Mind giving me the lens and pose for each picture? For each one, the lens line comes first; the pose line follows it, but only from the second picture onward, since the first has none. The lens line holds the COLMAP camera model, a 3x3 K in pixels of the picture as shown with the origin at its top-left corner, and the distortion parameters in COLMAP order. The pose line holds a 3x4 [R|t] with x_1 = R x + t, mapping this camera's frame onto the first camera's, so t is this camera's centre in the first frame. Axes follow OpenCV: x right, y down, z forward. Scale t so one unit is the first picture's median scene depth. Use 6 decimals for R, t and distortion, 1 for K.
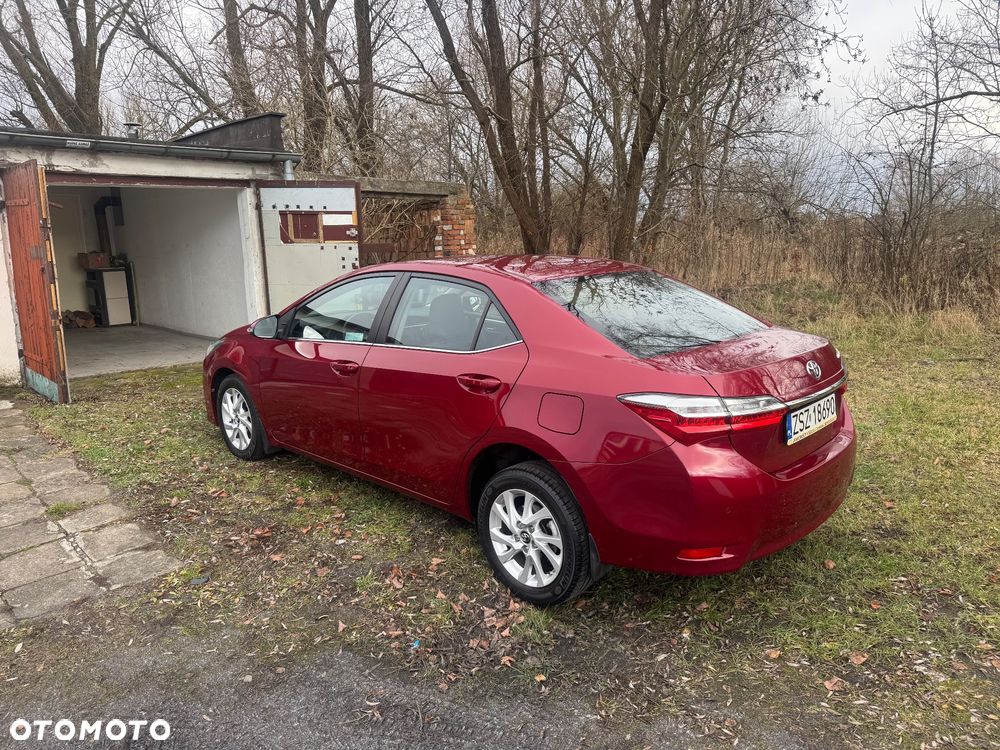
lens RADIAL K [[713.8, 0, 507.8], [0, 713.8, 376.7], [0, 0, 1]] dist [0.052154, -0.062507]
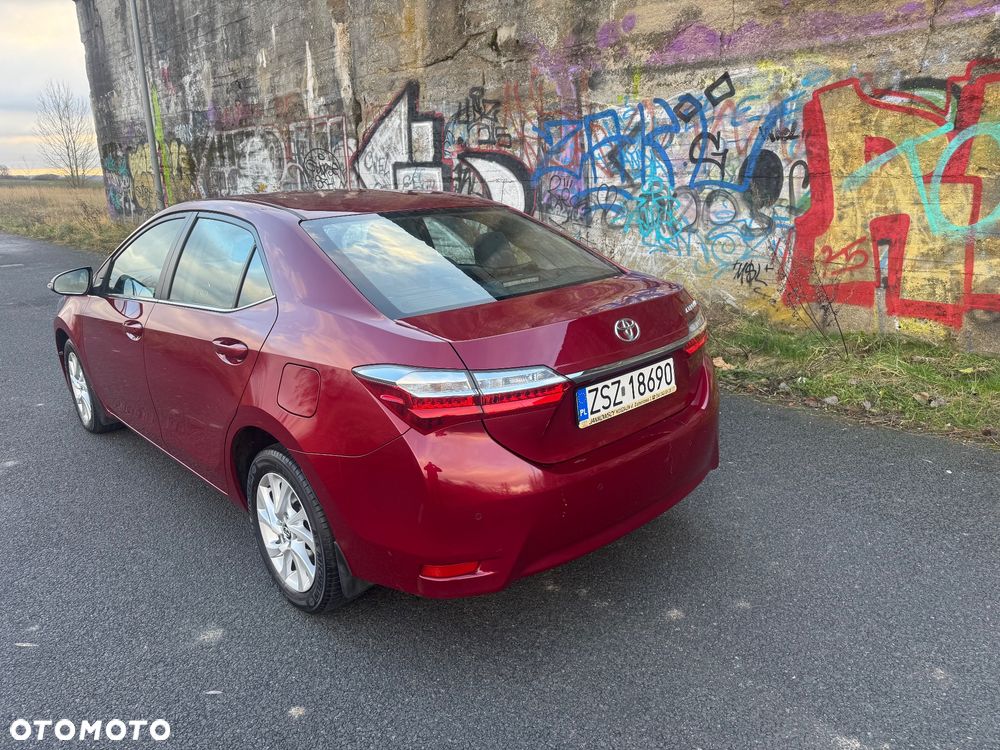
lens RADIAL K [[713.8, 0, 507.8], [0, 713.8, 376.7], [0, 0, 1]] dist [0.052154, -0.062507]
pose [[0.998568, -0.011075, -0.052347, 0.348920], [0.014809, 0.997332, 0.071488, -0.017017], [0.051416, -0.072161, 0.996067, 0.224720]]
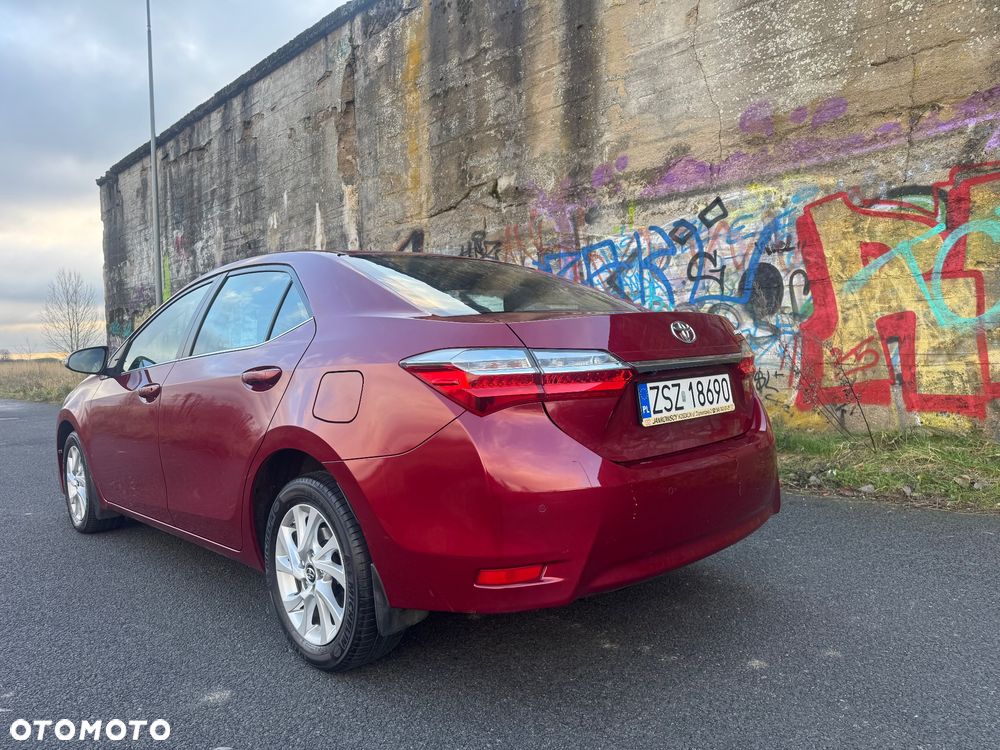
lens RADIAL K [[702.6, 0, 500.0], [0, 702.6, 375.0], [0, 0, 1]] dist [0.161318, -0.299515]
pose [[0.998662, -0.036300, -0.036838, 0.270863], [0.029472, 0.984762, -0.171394, 0.160654], [0.042499, 0.170079, 0.984514, 0.284746]]
